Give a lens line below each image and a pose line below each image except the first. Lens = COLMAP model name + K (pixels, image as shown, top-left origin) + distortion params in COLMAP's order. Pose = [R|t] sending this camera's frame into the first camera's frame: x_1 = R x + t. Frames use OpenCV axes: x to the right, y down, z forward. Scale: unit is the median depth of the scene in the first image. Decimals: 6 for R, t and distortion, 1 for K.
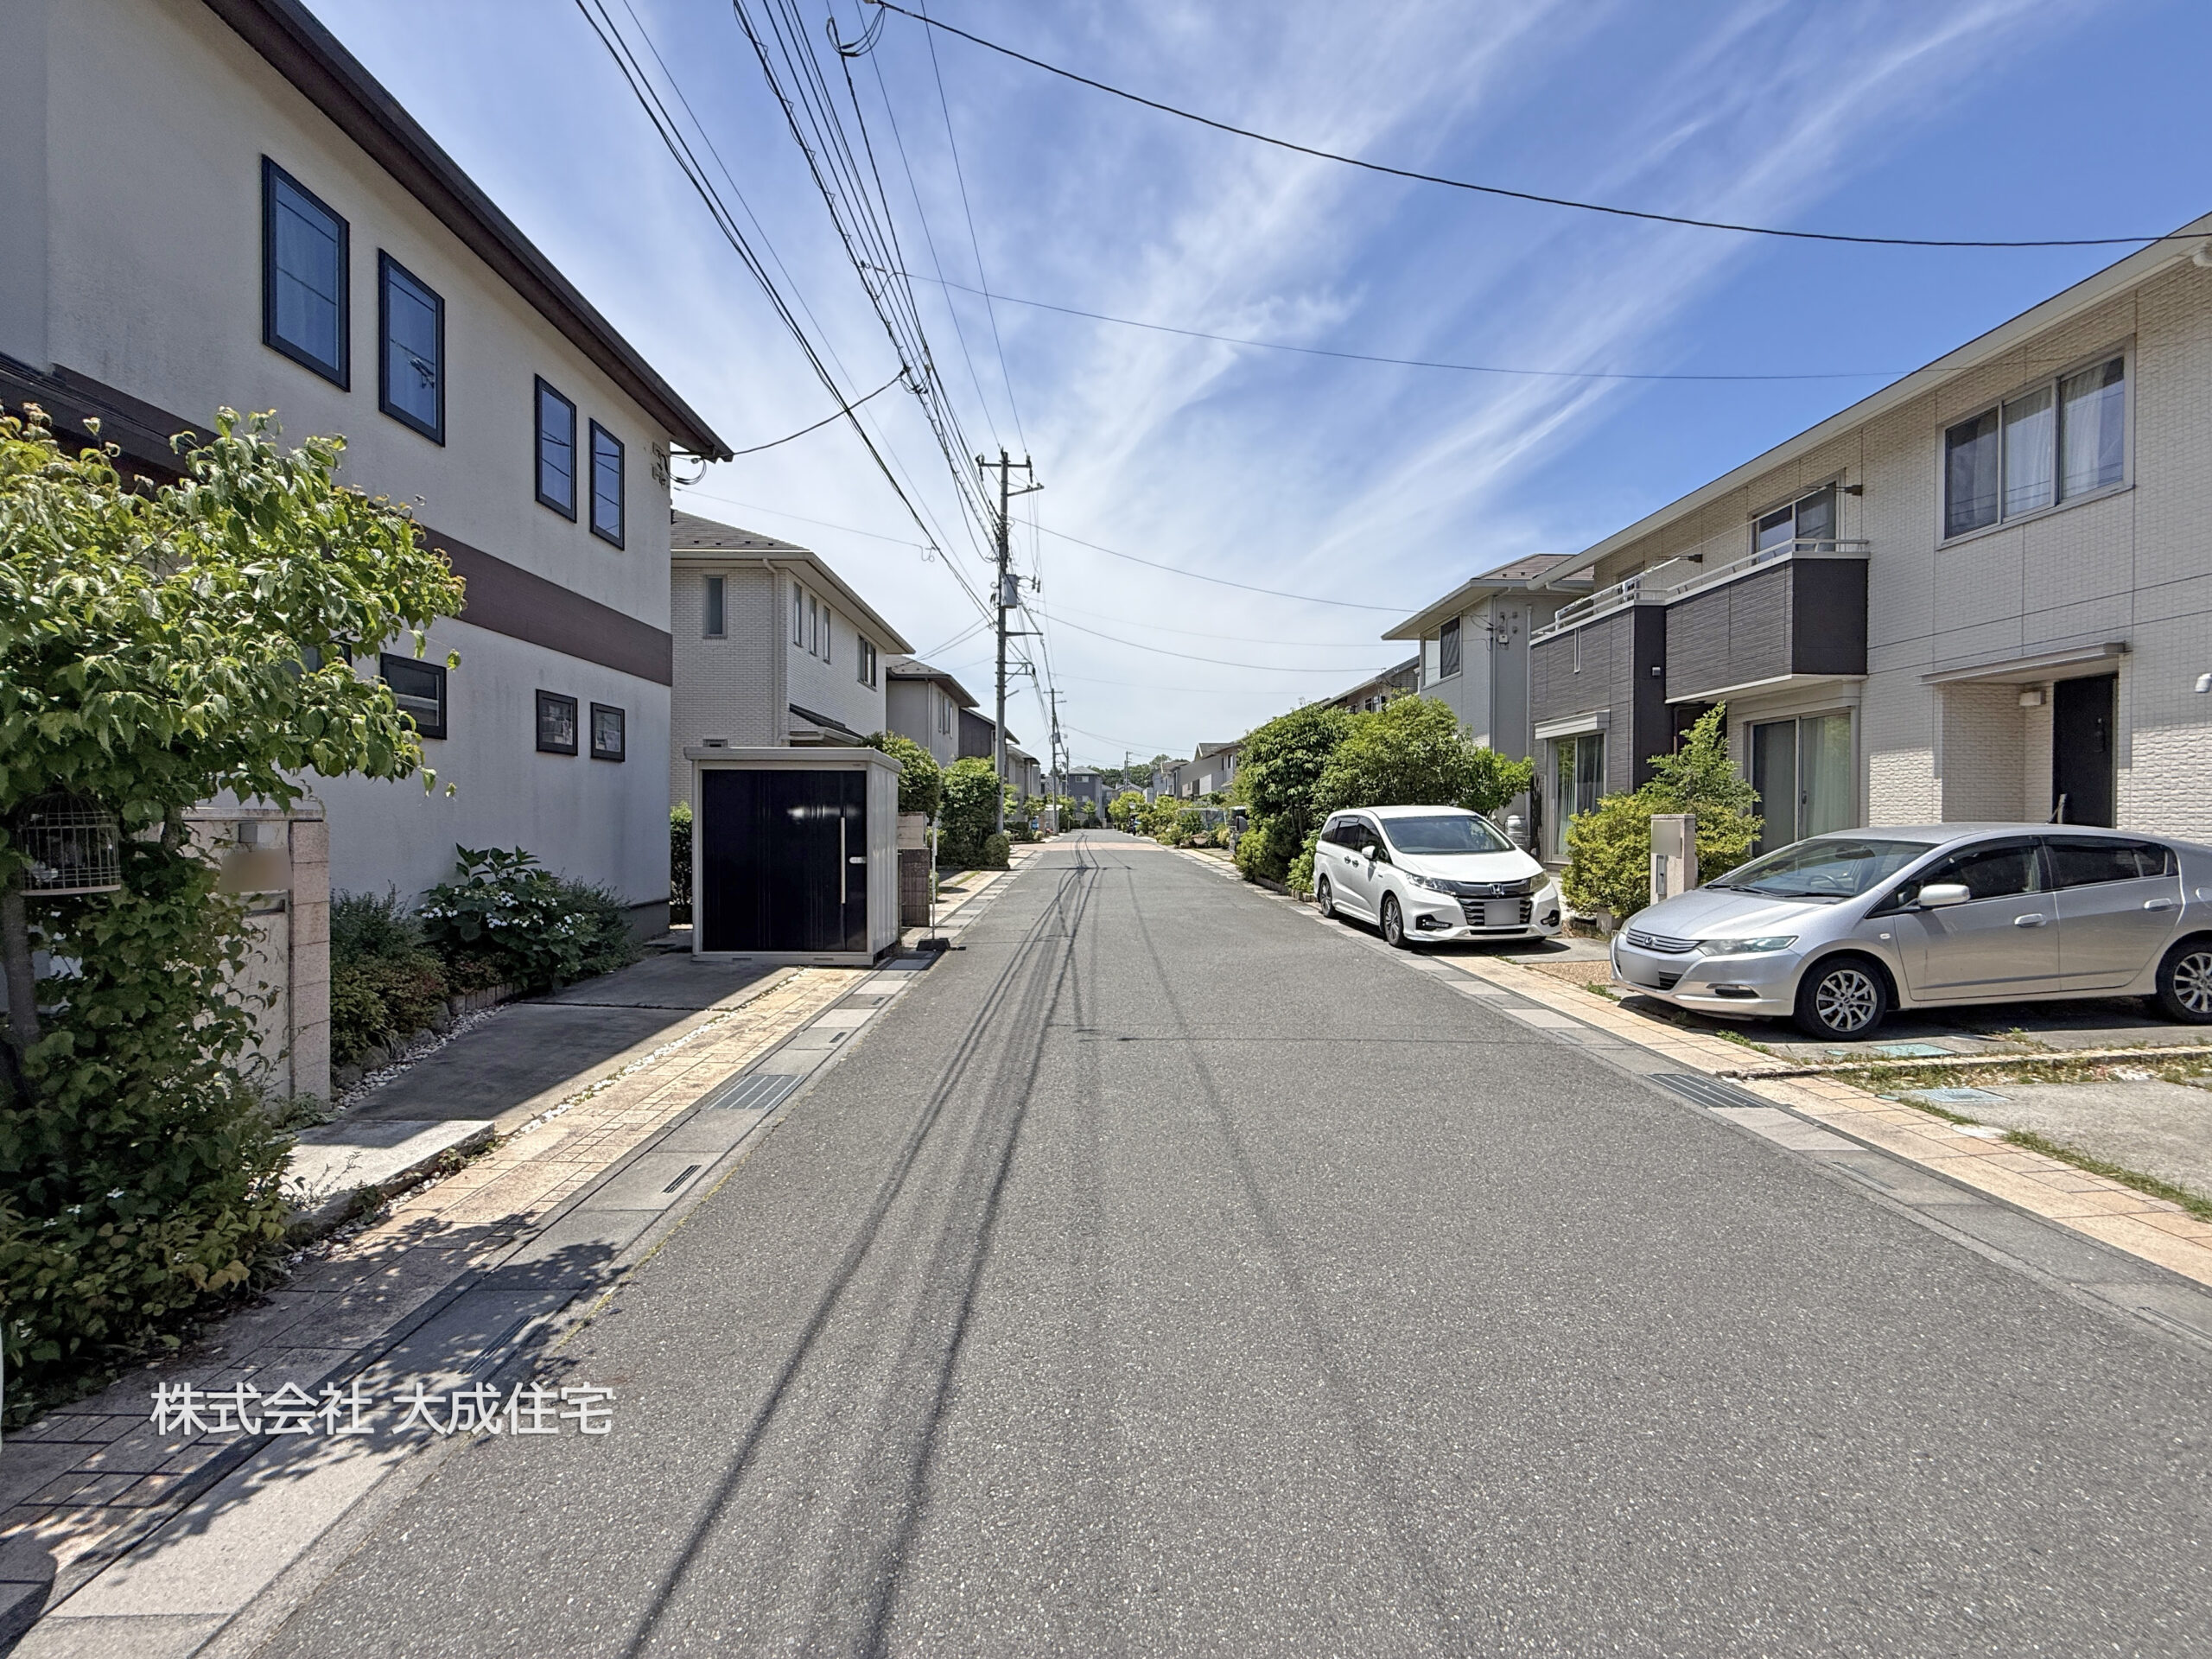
lens RADIAL K [[887.4, 0, 1100.0], [0, 887.4, 823.5], [0, 0, 1]] dist [0.002761, 0.000581]
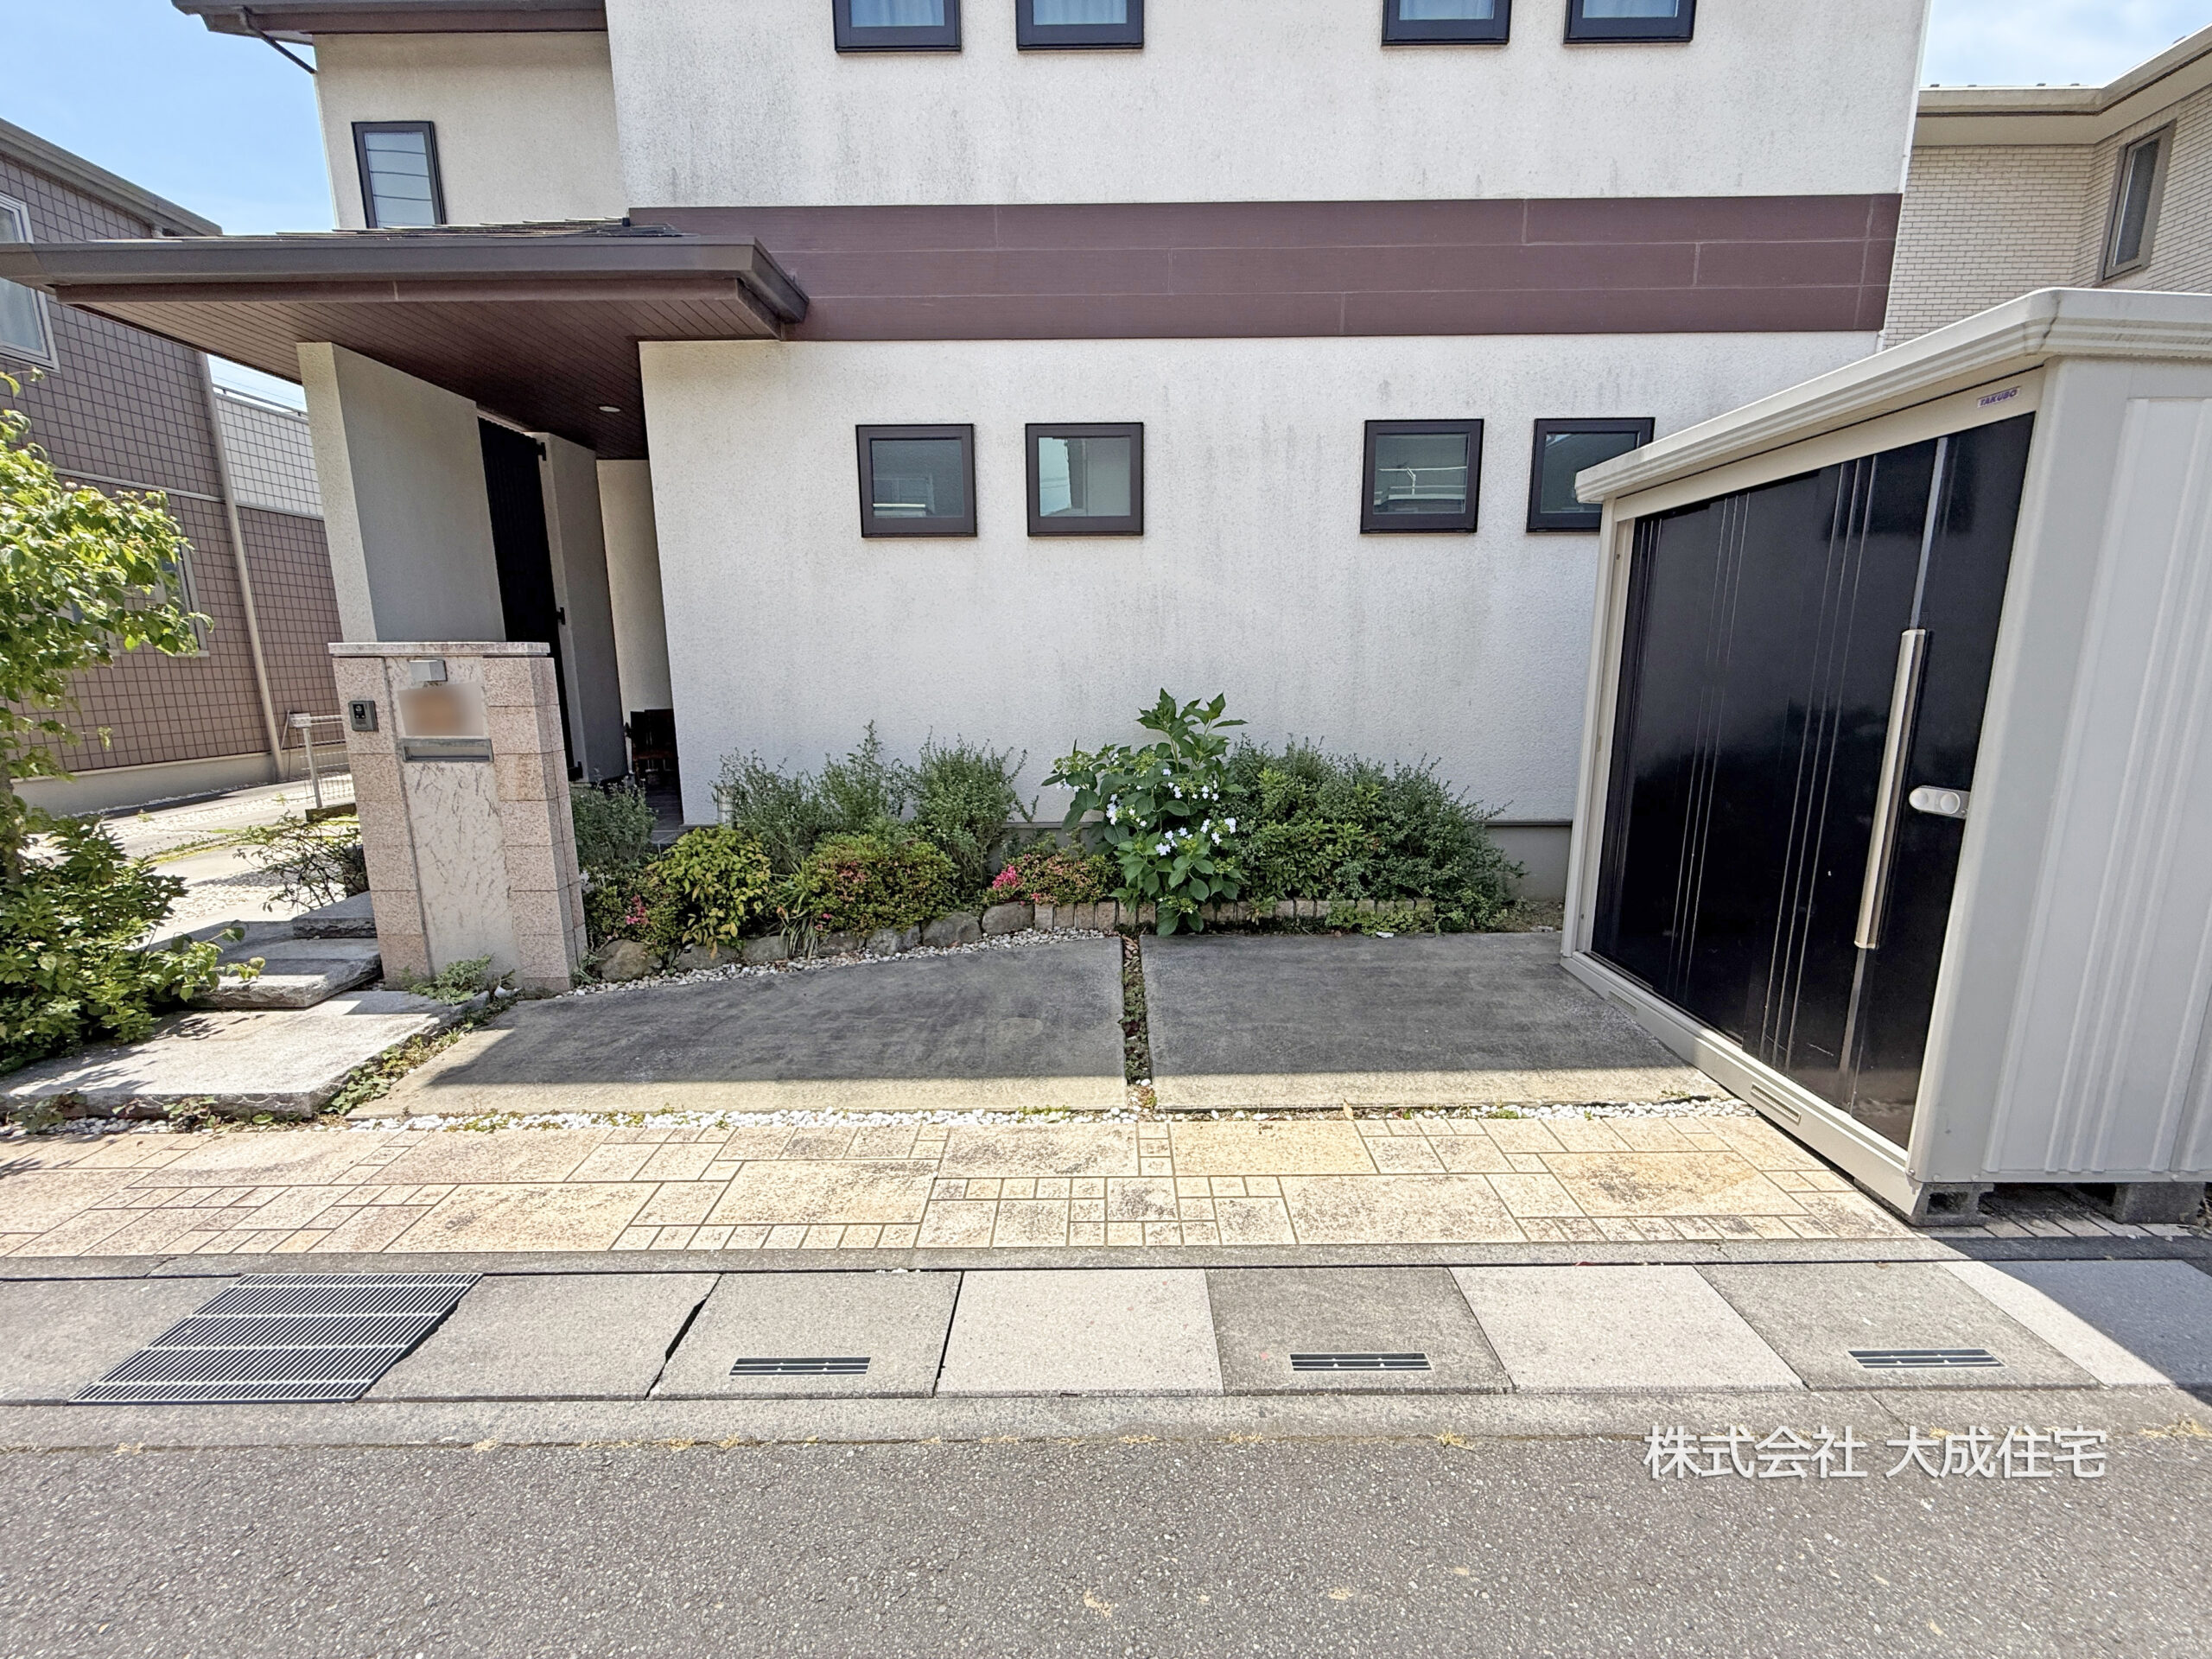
lens RADIAL K [[884.4, 0, 1101.7], [0, 884.4, 825.4], [0, 0, 1]] dist [0.000889, -0.000306]
pose [[-0.018203, 0.179062, -0.983669, -0.027015], [0.002106, 0.983837, 0.179053, 0.003608], [0.999832, 0.001187, -0.018286, 0.969220]]
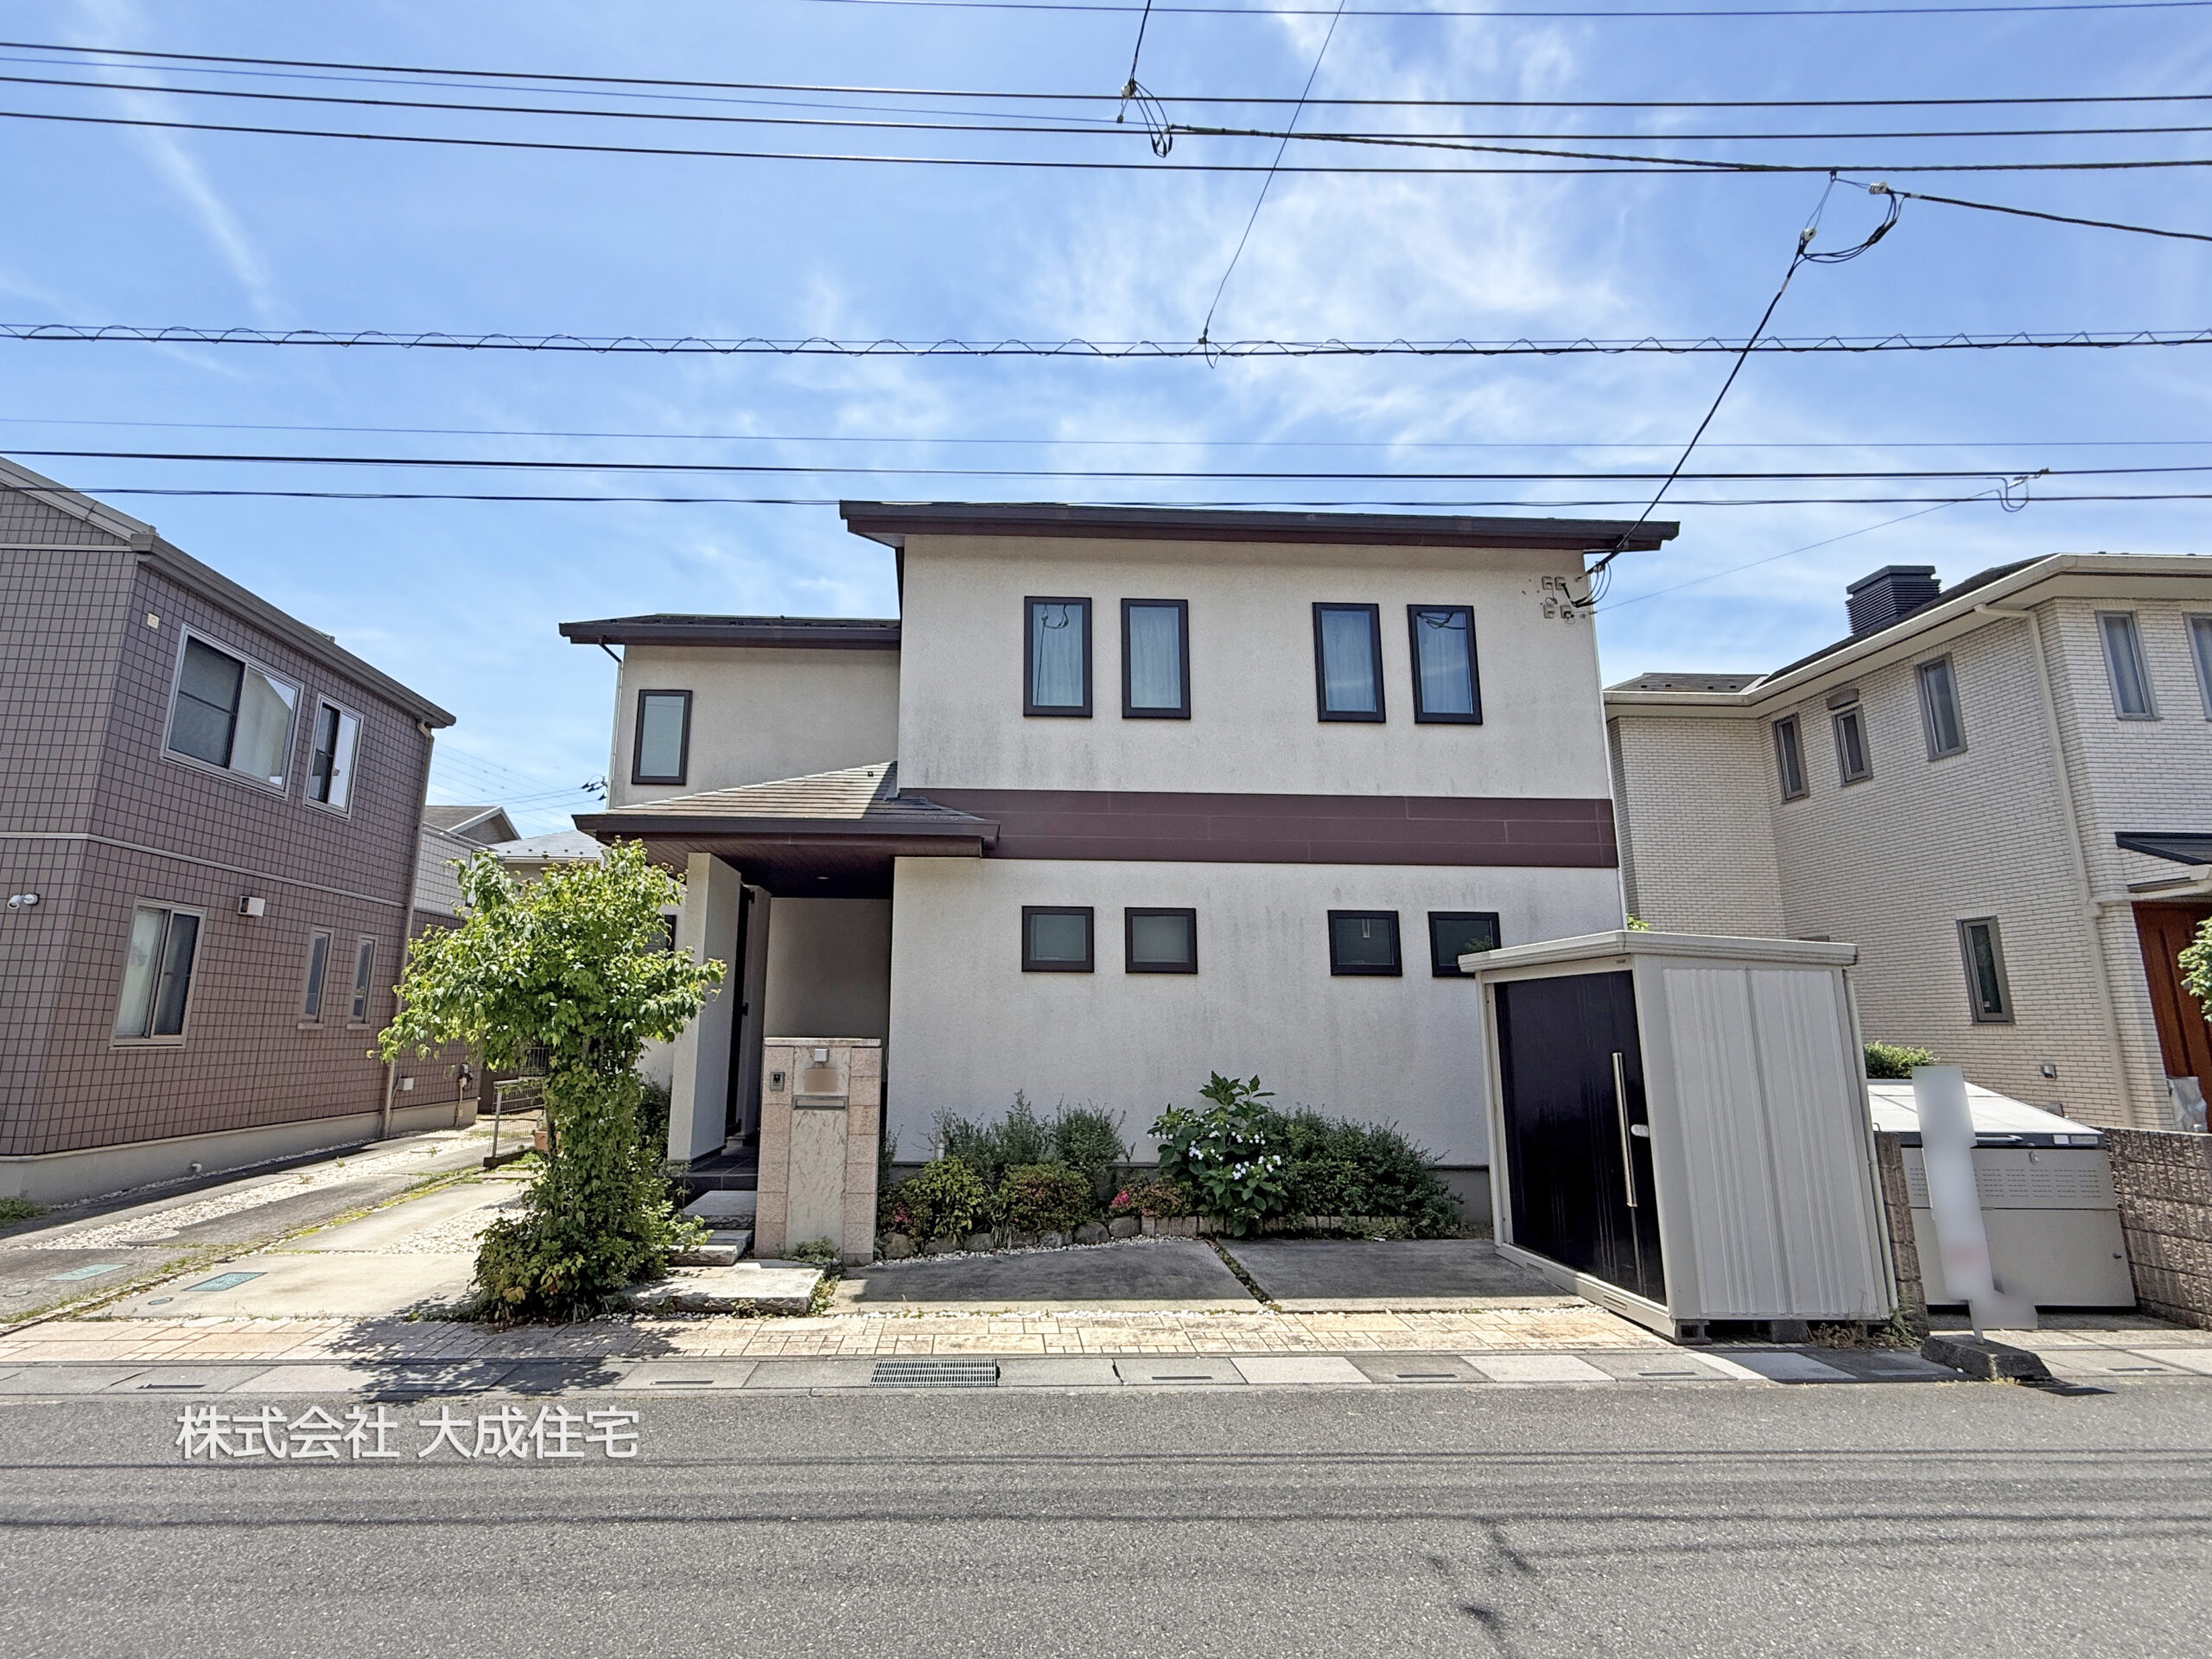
lens RADIAL K [[957.7, 0, 1011.4], [0, 957.7, 860.4], [0, 0, 1]] dist [-0.001148, 0.000369]
pose [[0.015793, -0.181062, -0.983345, 0.440429], [-0.014498, 0.983323, -0.181290, -0.014235], [0.999770, 0.017120, 0.012904, 0.744332]]
